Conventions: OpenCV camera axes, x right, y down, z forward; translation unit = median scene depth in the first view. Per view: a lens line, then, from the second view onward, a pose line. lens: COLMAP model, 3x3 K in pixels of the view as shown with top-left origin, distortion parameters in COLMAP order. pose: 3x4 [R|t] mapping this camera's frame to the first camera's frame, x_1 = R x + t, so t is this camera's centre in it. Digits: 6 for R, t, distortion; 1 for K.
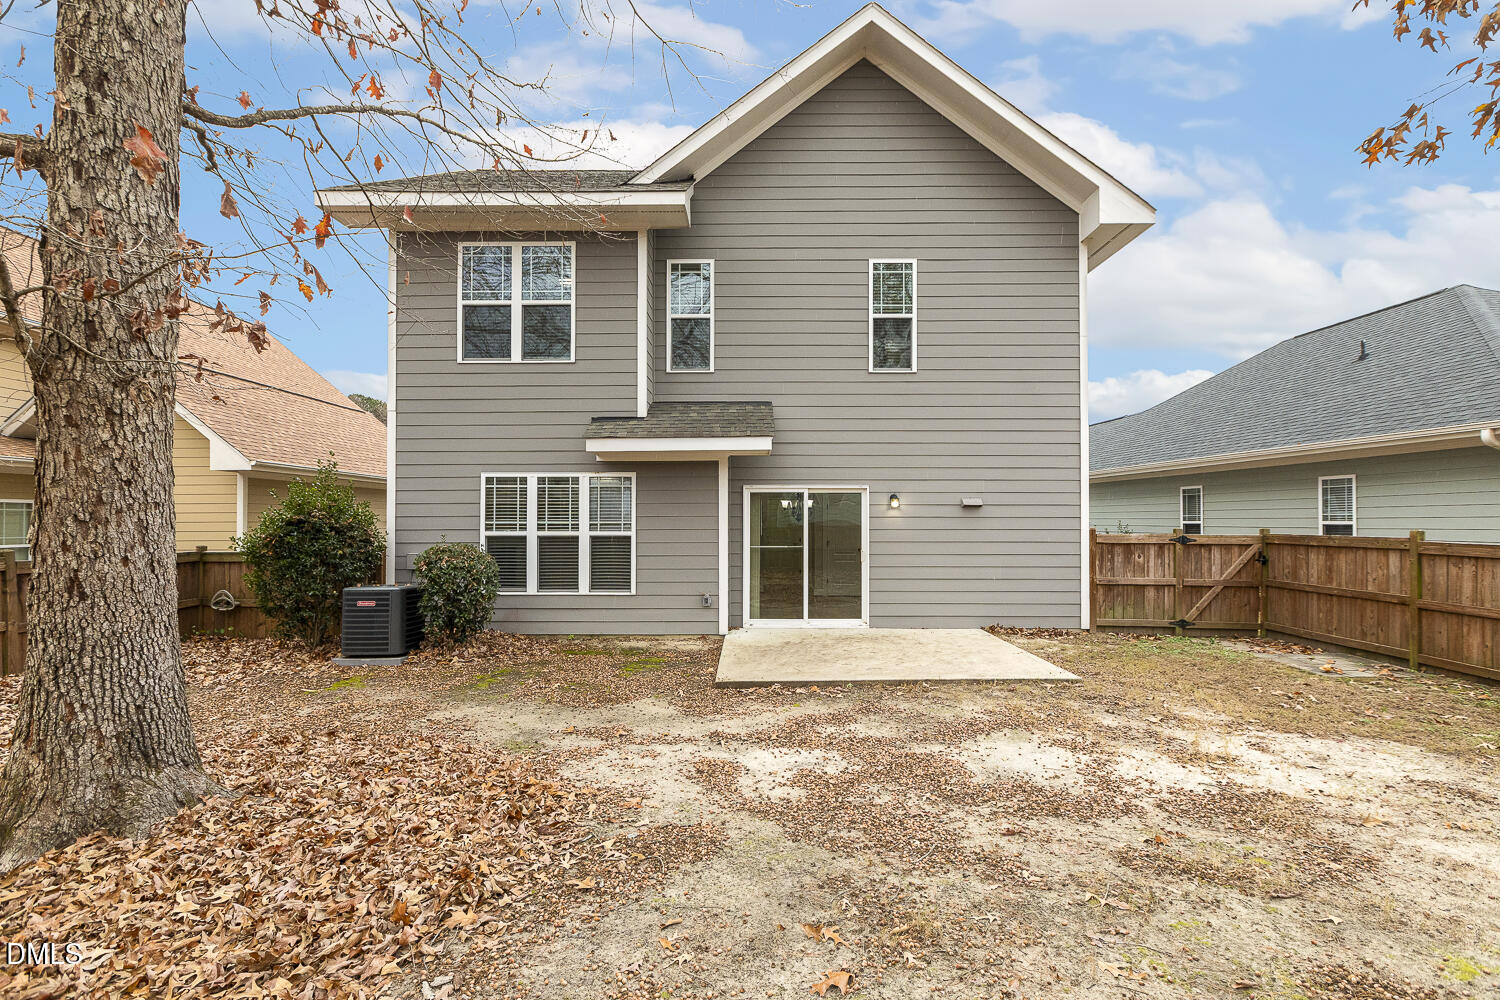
lens RADIAL K [[675.0, 0, 748.3], [0, 675.0, 520.2], [0, 0, 1]] dist [0.002976, 0.000358]
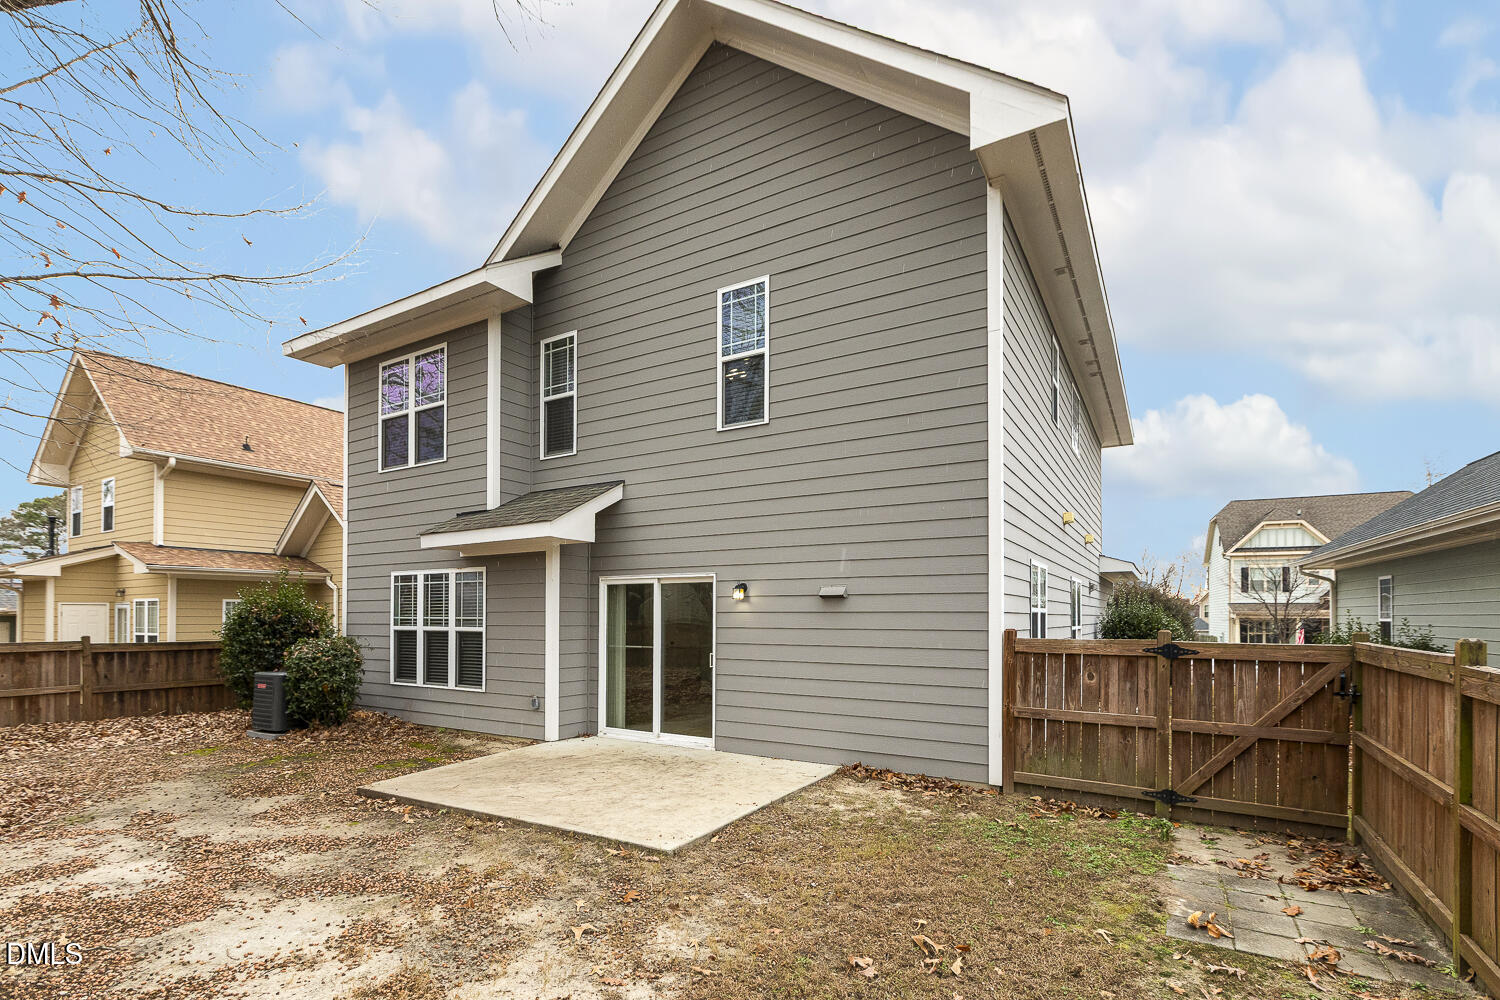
lens RADIAL K [[700.5, 0, 749.9], [0, 700.5, 617.2], [0, 0, 1]] dist [0.000841, 0.000241]
pose [[0.860544, 0.001649, -0.509373, 0.641401], [-0.001687, 0.999999, 0.000388, 0.001018], [0.509373, 0.000525, 0.860546, 0.308071]]
